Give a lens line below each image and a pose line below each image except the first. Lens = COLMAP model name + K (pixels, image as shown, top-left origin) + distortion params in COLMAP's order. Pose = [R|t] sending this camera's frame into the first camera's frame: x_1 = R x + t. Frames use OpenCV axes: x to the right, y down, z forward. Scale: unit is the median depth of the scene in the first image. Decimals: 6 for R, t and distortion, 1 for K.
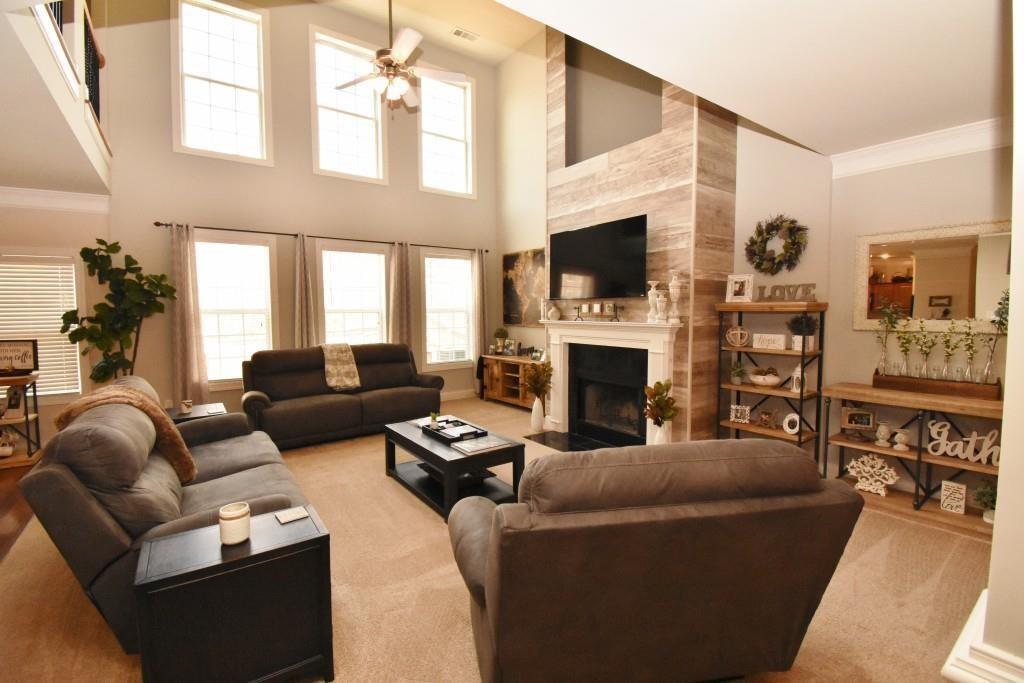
lens RADIAL K [[450.1, 0, 513.9], [0, 450.1, 337.1], [0, 0, 1]] dist [0.009627, -0.021503]
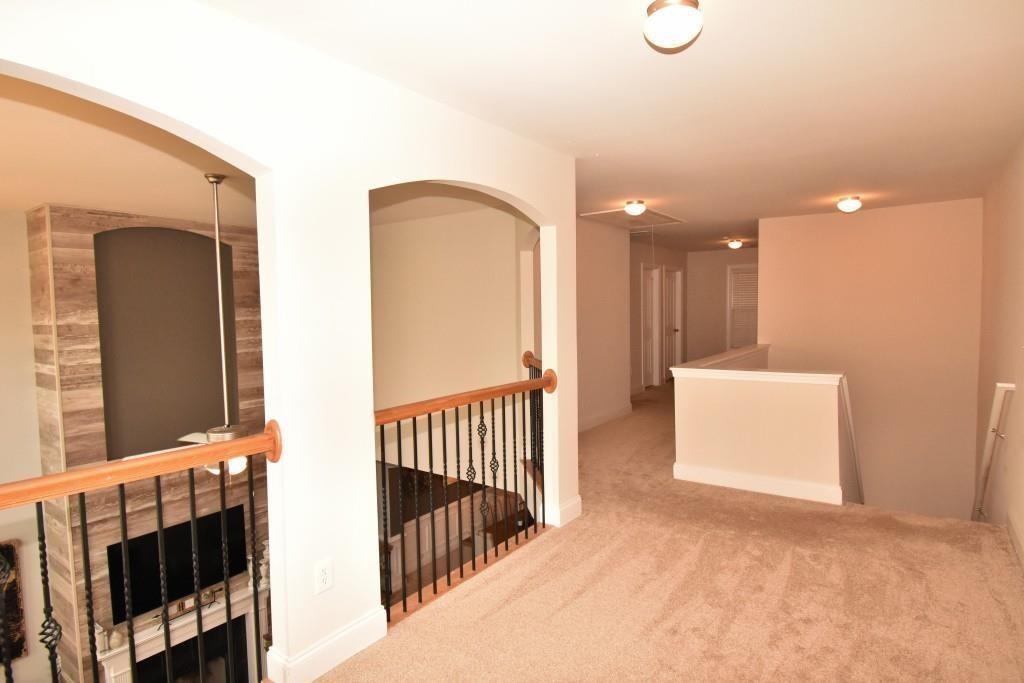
lens RADIAL K [[561.9, 0, 512.0], [0, 561.9, 341.5], [0, 0, 1]] dist [0.017088, -0.027066]
pose [[-0.297471, -0.041895, 0.953811, -1.098601], [0.078977, 0.994533, 0.068315, -0.617914], [-0.951459, 0.095651, -0.292536, 0.591813]]
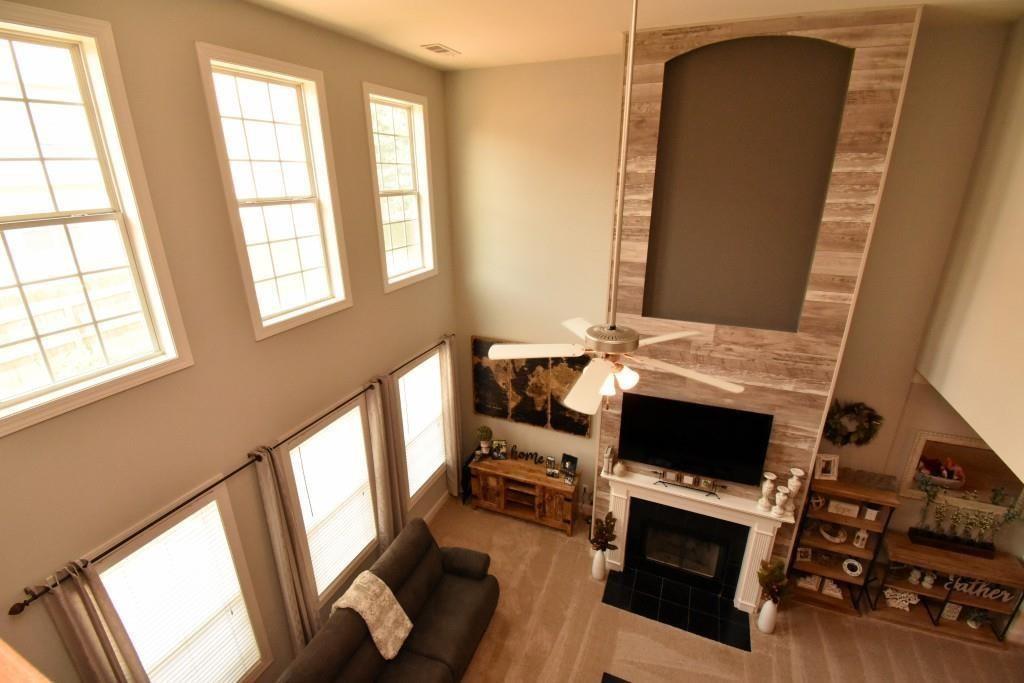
lens RADIAL K [[450.1, 0, 513.9], [0, 450.1, 337.1], [0, 0, 1]] dist [0.009627, -0.021503]
pose [[0.858688, -0.171619, 0.482911, -0.508800], [0.030753, 0.957822, 0.285711, -0.597528], [-0.511576, -0.230486, 0.827748, 0.434484]]
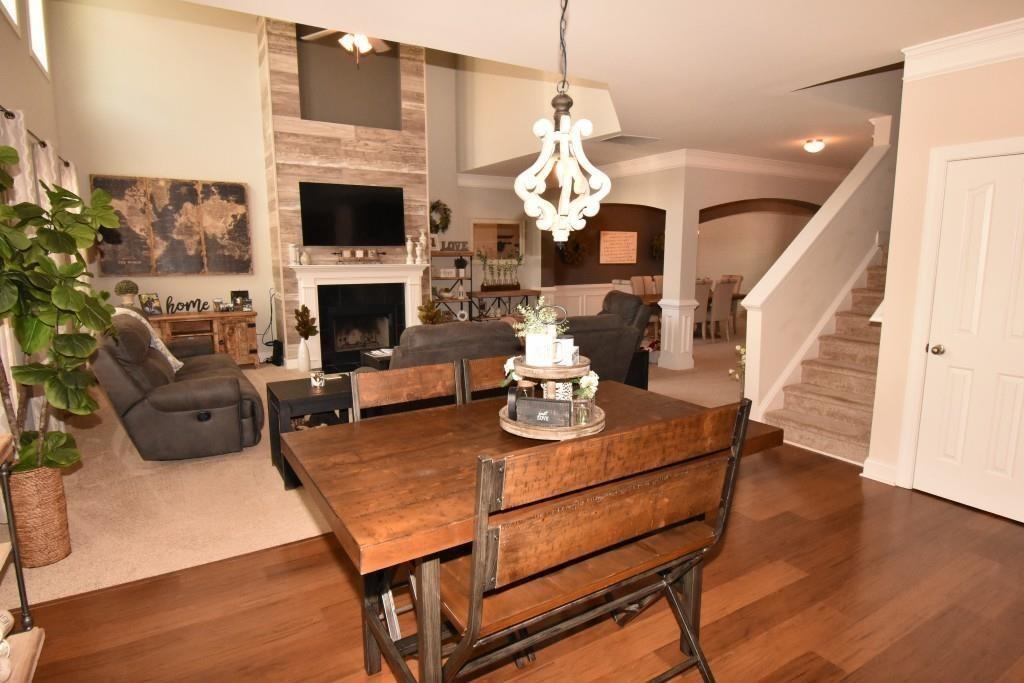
lens RADIAL K [[561.9, 0, 512.0], [0, 561.9, 341.5], [0, 0, 1]] dist [0.017088, -0.027066]
pose [[0.091530, -0.150825, 0.984314, -1.249327], [0.059593, 0.987521, 0.145775, -0.024345], [-0.994018, 0.045316, 0.099376, 0.410056]]
